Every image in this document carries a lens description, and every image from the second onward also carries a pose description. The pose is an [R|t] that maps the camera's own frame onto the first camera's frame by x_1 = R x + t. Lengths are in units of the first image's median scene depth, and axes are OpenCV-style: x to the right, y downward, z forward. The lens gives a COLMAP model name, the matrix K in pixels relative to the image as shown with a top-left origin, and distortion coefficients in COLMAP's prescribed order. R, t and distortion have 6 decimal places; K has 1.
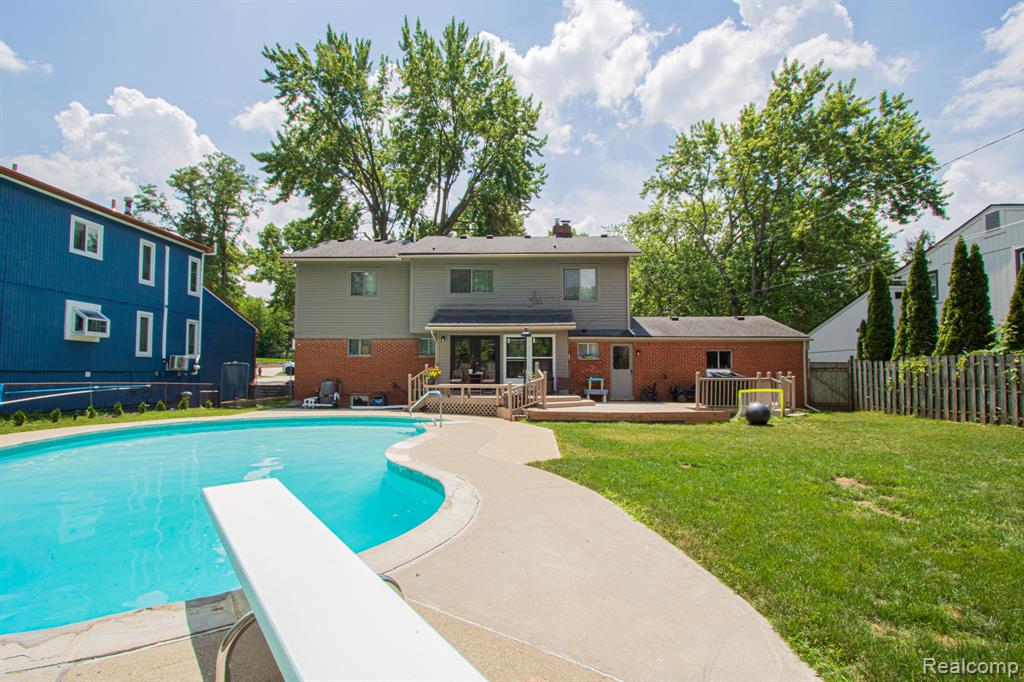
lens RADIAL K [[474.3, 0, 512.6], [0, 474.3, 344.2], [0, 0, 1]] dist [-0.018416, 0.002045]
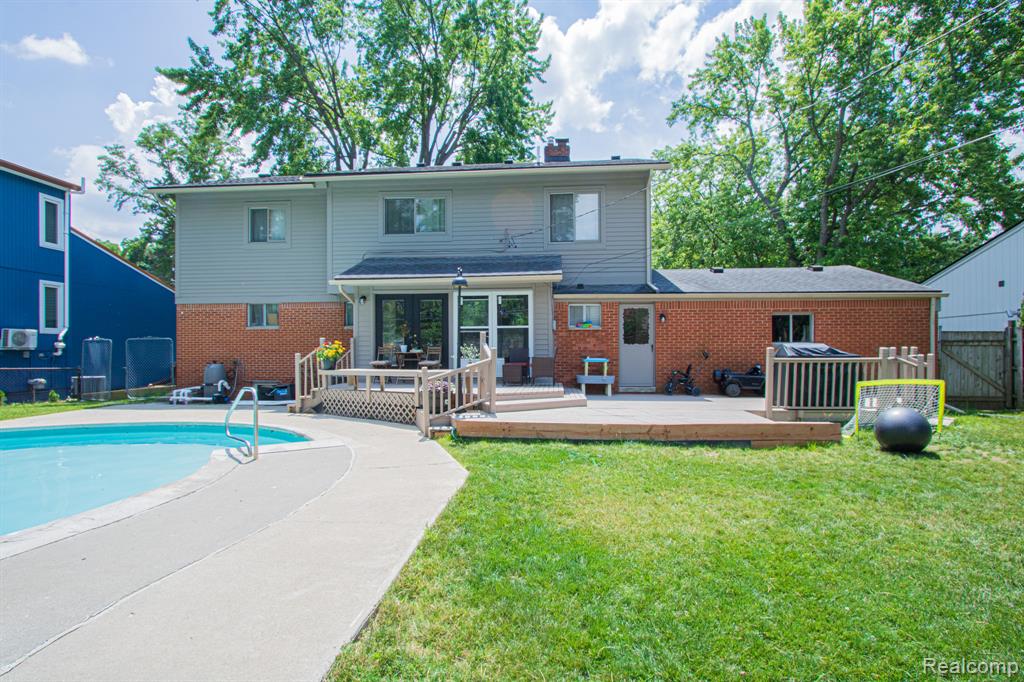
lens RADIAL K [[474.3, 0, 514.8], [0, 474.3, 345.8], [0, 0, 1]] dist [-0.018416, 0.002045]
pose [[0.998943, -0.005421, -0.045645, 0.090924], [0.007684, 0.998743, 0.049540, 0.021265], [0.045320, -0.049839, 0.997729, 0.338523]]
